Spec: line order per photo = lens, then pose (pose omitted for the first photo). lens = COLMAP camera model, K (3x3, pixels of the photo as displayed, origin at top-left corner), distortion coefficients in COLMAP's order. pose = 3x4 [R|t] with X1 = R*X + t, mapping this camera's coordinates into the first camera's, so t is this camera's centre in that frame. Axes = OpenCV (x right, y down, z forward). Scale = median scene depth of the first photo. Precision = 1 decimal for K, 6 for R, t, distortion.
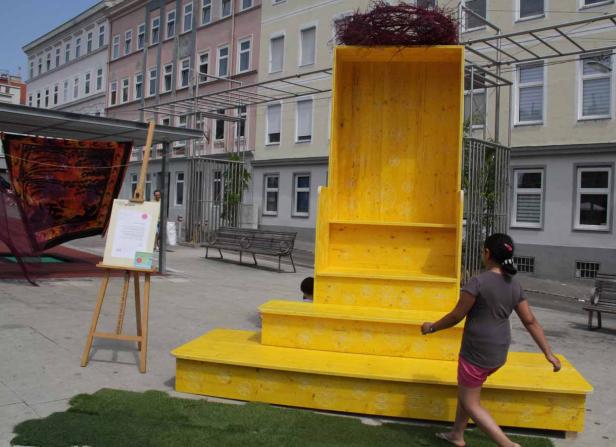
lens RADIAL K [[557.2, 0, 330.6], [0, 557.2, 222.0], [0, 0, 1]] dist [-0.170916, 0.148294]
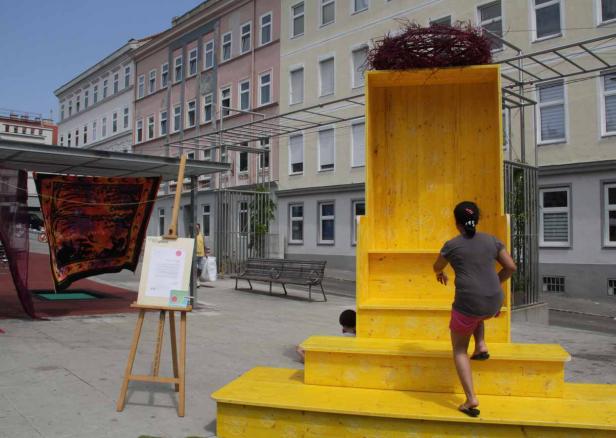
lens RADIAL K [[544.0, 0, 323.7], [0, 544.0, 219.6], [0, 0, 1]] dist [-0.170354, 0.147992]
pose [[0.998030, -0.037860, -0.050033, -0.012876], [0.035197, 0.997970, -0.053083, -0.003824], [0.051941, 0.051218, 0.997336, 0.023051]]
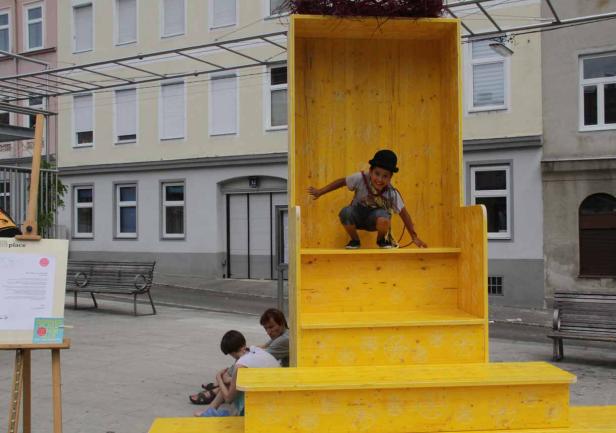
lens RADIAL K [[669.4, 0, 308.0], [0, 669.4, 216.5], [0, 0, 1]] dist [-0.094753, 0.278411]
pose [[0.963182, -0.039772, 0.265891, -0.094299], [0.047522, 0.998611, -0.022774, -0.011805], [-0.264616, 0.034571, 0.963734, 0.058810]]
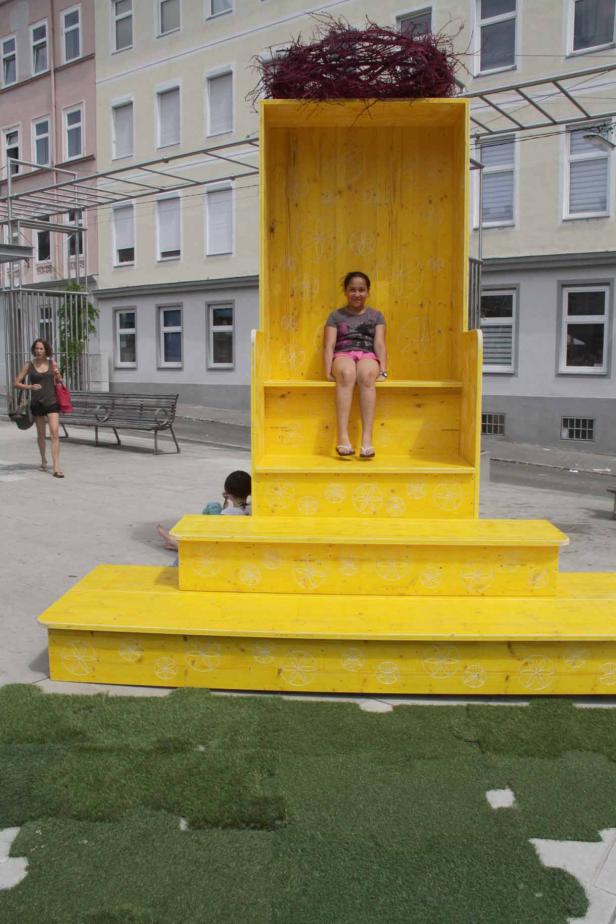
lens RADIAL K [[760.5, 0, 293.3], [0, 760.5, 463.5], [0, 0, 1]] dist [-0.174024, 0.152258]
pose [[0.991610, -0.054906, 0.117026, -0.032255], [0.039938, 0.991147, 0.126619, -0.008478], [-0.122942, -0.120883, 0.985024, 0.056958]]
